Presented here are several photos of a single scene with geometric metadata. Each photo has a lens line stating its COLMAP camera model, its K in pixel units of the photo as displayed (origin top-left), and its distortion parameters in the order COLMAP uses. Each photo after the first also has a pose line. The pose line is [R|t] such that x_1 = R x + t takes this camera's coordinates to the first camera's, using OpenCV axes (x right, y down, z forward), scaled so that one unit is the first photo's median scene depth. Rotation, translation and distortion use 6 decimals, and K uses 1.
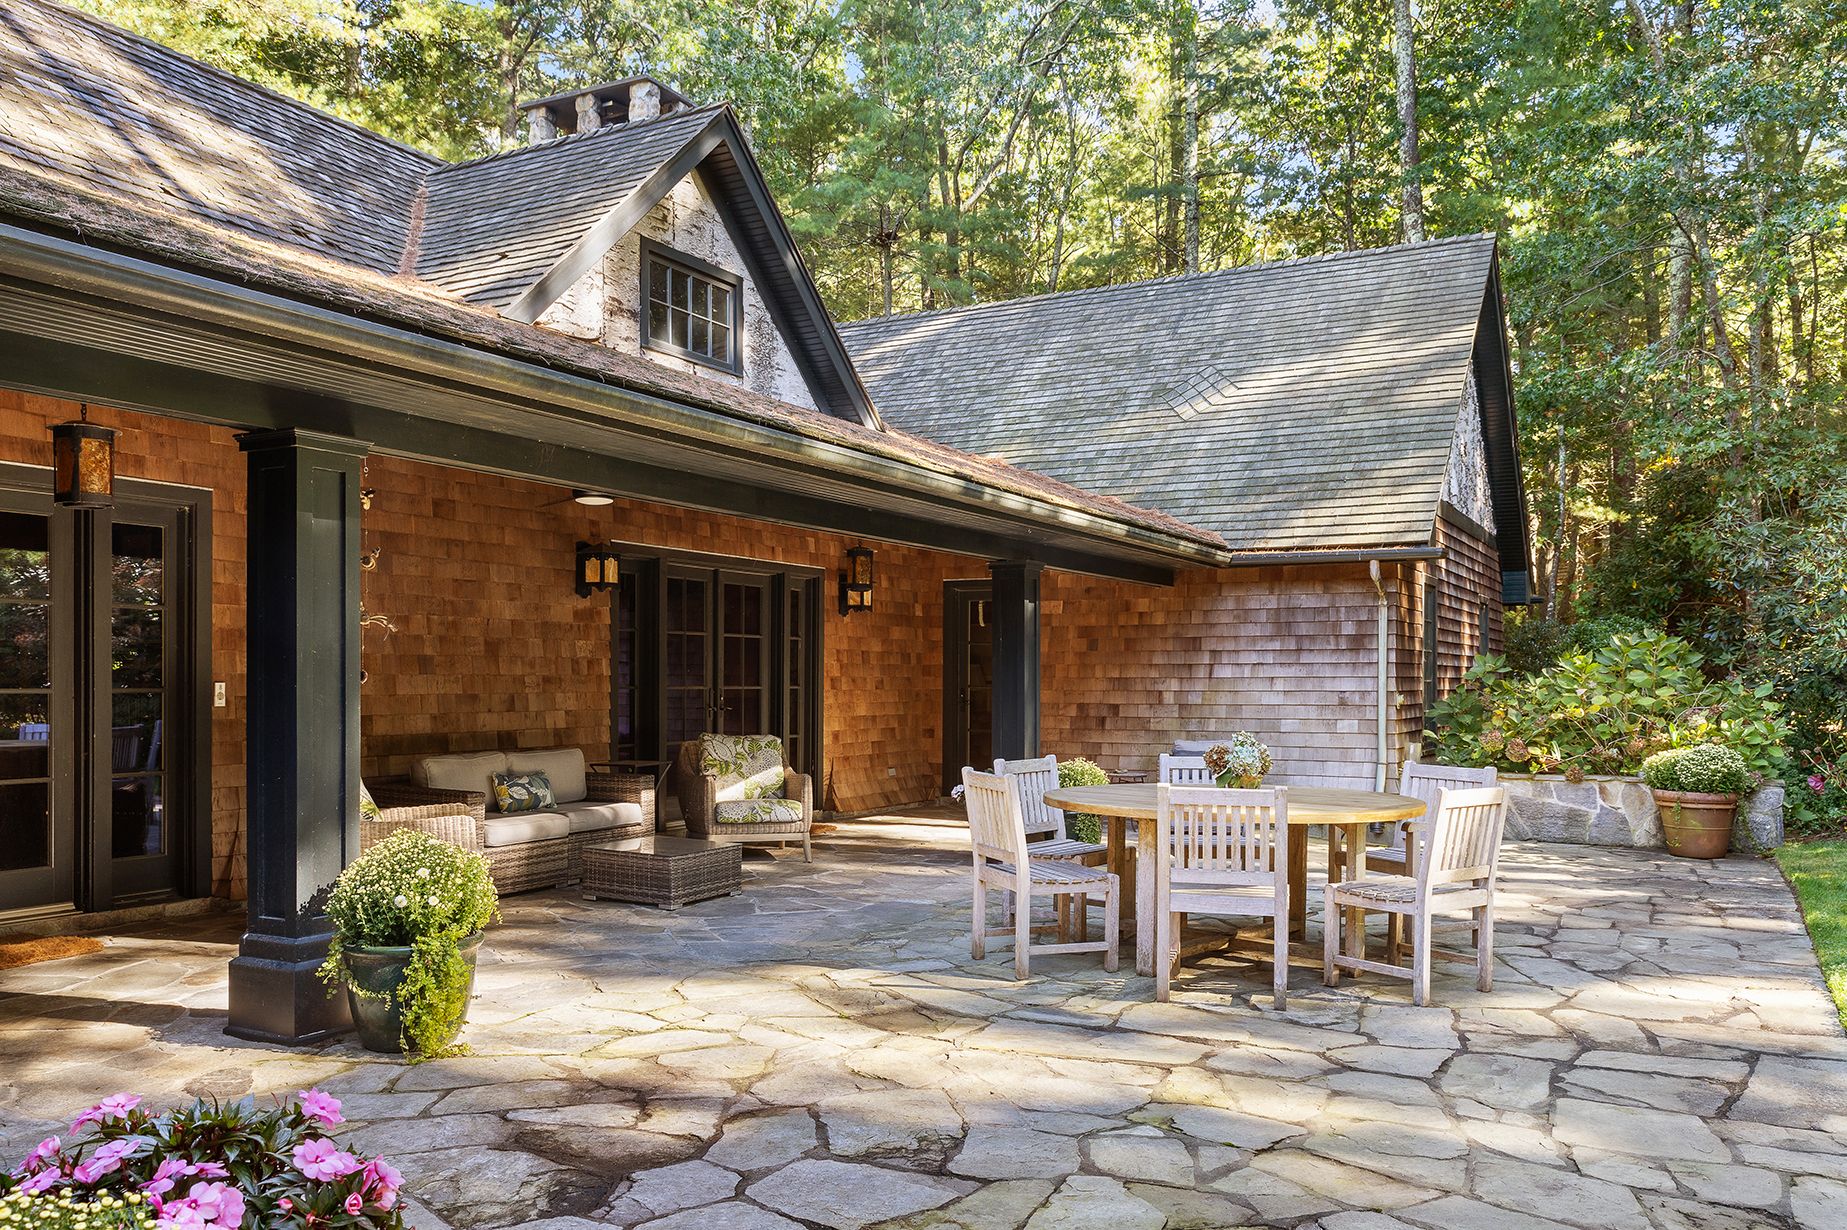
lens RADIAL K [[1445.1, 0, 965.3], [0, 1445.1, 661.1], [0, 0, 1]] dist [-0.005356, 0.000142]
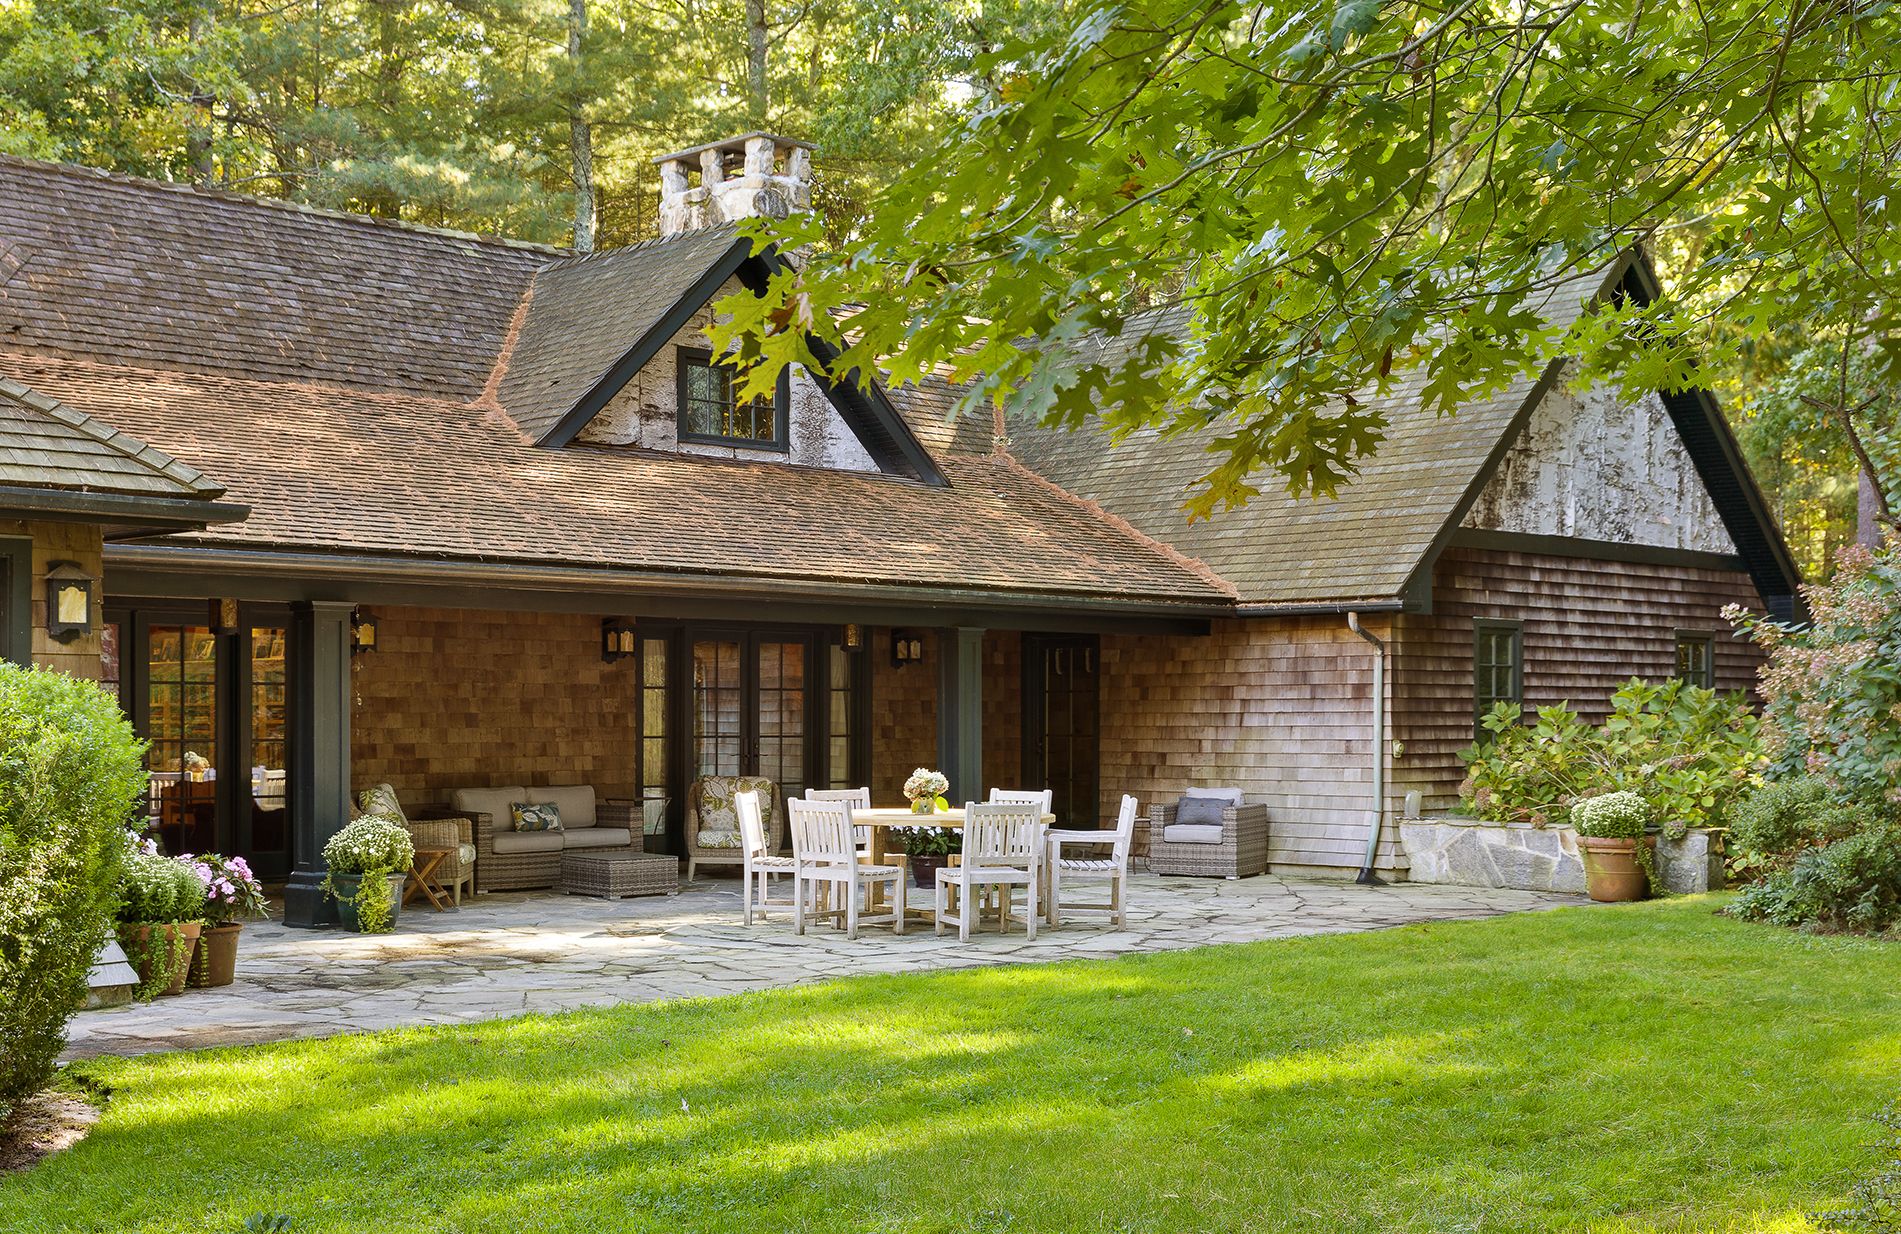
lens RADIAL K [[2452.0, 0, 950.5], [0, 2452.0, 617.0], [0, 0, 1]] dist [0.019277, -0.002315]
pose [[0.951967, -0.015738, -0.305797, 0.530691], [0.006925, 0.999529, -0.029883, -0.015892], [0.306124, 0.026330, 0.951628, -0.728764]]
